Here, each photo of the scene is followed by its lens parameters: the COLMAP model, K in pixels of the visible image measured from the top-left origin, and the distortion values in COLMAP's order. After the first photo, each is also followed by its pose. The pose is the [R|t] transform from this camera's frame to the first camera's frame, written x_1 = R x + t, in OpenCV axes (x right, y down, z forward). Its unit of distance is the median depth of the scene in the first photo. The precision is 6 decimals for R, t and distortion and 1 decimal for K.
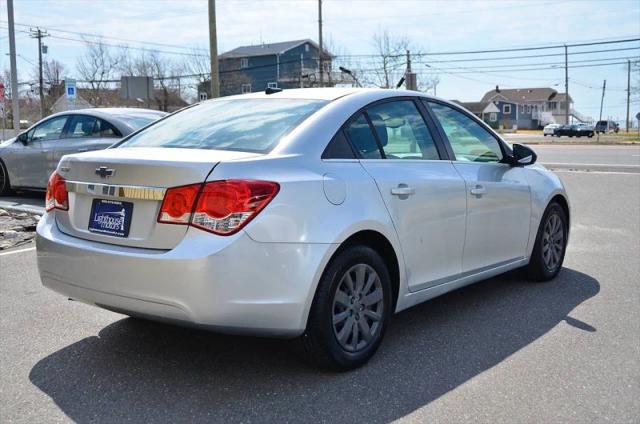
lens RADIAL K [[718.7, 0, 320.0], [0, 718.7, 212.0], [0, 0, 1]] dist [-0.011362, 0.036525]
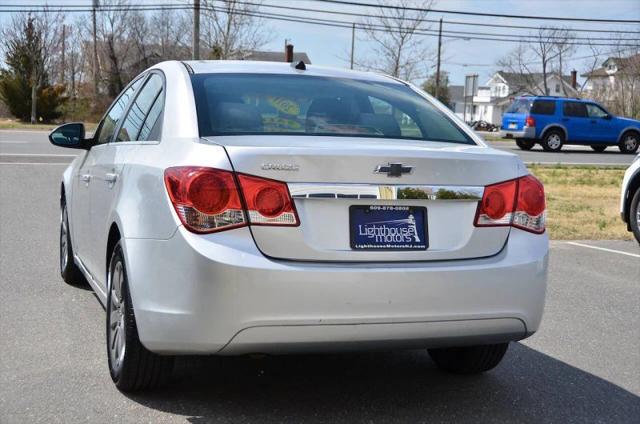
lens RADIAL K [[971.2, 0, 320.0], [0, 971.2, 212.0], [0, 0, 1]] dist [-0.011069, 0.122726]
pose [[0.537460, -0.056120, 0.841420, -1.138762], [0.058114, 0.997876, 0.029434, -0.041870], [-0.841285, 0.033079, 0.539580, 0.469197]]
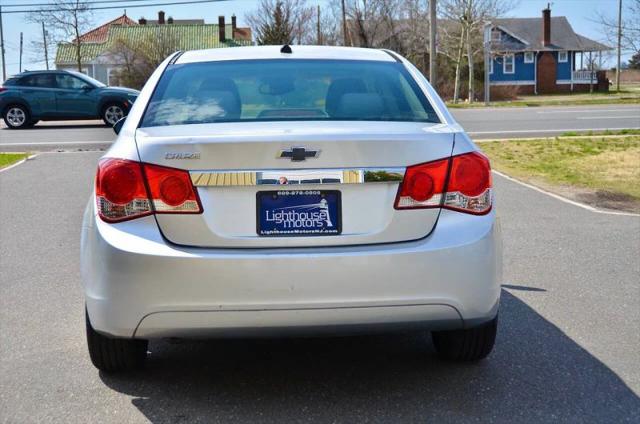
lens RADIAL K [[991.3, 0, 320.0], [0, 991.3, 212.0], [0, 0, 1]] dist [-0.021807, 0.004131]
pose [[0.740752, -0.090827, 0.665610, -0.918384], [0.091680, 0.995216, 0.033774, -0.025256], [-0.665493, 0.036005, 0.745535, 0.189031]]
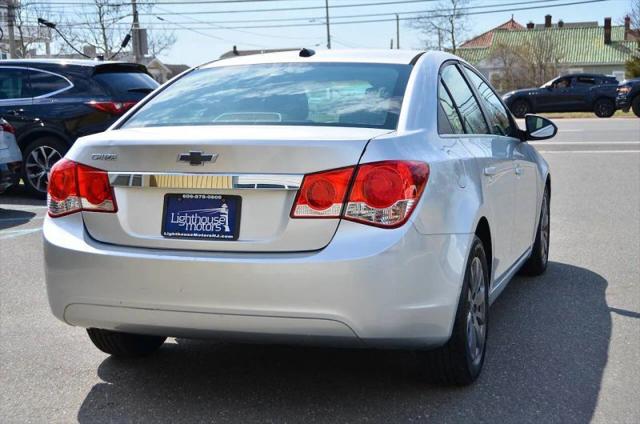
lens RADIAL K [[971.2, 0, 320.0], [0, 971.2, 212.0], [0, 0, 1]] dist [-0.011069, 0.122726]
pose [[0.941103, -0.050253, 0.334365, -0.488754], [0.051700, 0.998652, 0.004574, 0.004280], [-0.334145, 0.012982, 0.942432, -0.019768]]
